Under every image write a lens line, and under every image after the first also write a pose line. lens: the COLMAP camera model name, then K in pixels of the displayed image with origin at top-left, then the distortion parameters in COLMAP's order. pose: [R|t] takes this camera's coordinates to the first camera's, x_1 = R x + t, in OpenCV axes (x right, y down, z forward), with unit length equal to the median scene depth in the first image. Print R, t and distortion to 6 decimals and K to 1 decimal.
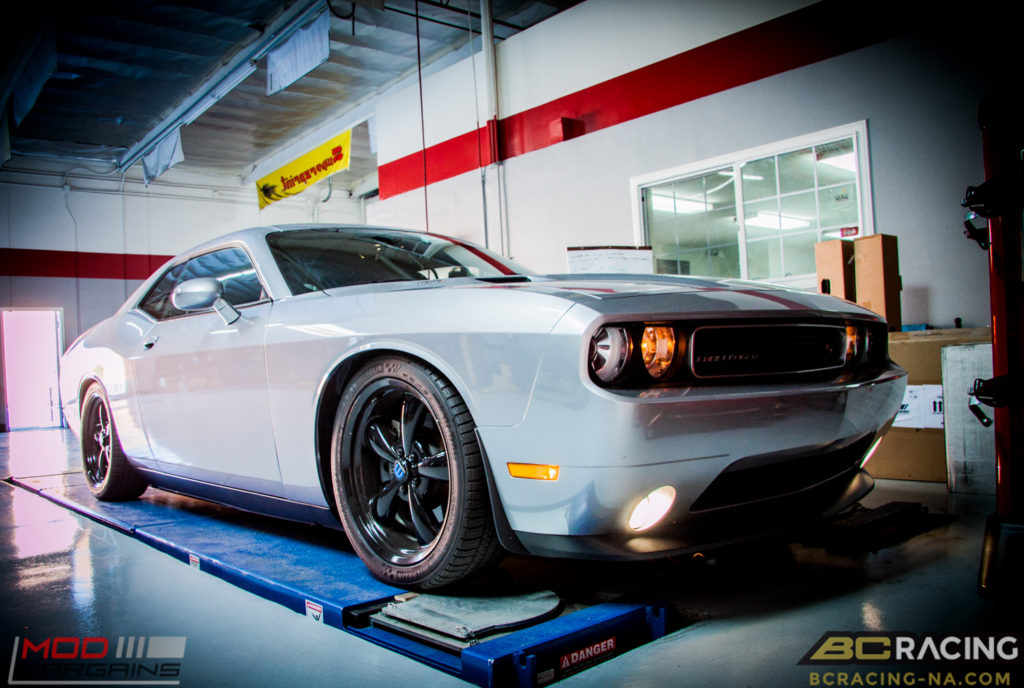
lens RADIAL K [[881.5, 0, 463.6], [0, 881.5, 346.3], [0, 0, 1]] dist [-0.193786, 0.190173]
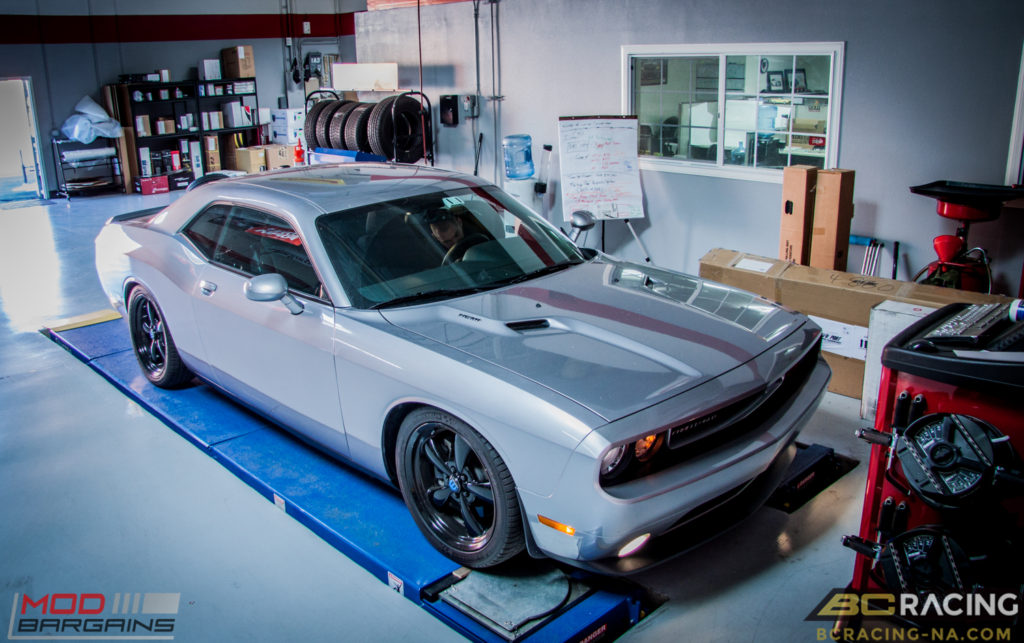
lens RADIAL K [[894.8, 0, 493.5], [0, 894.8, 298.3], [0, 0, 1]] dist [-0.113146, 0.008863]
pose [[0.996848, -0.003596, 0.079250, -0.068116], [-0.020460, 0.953521, 0.300632, -0.312348], [-0.076647, -0.301306, 0.950442, -0.135088]]
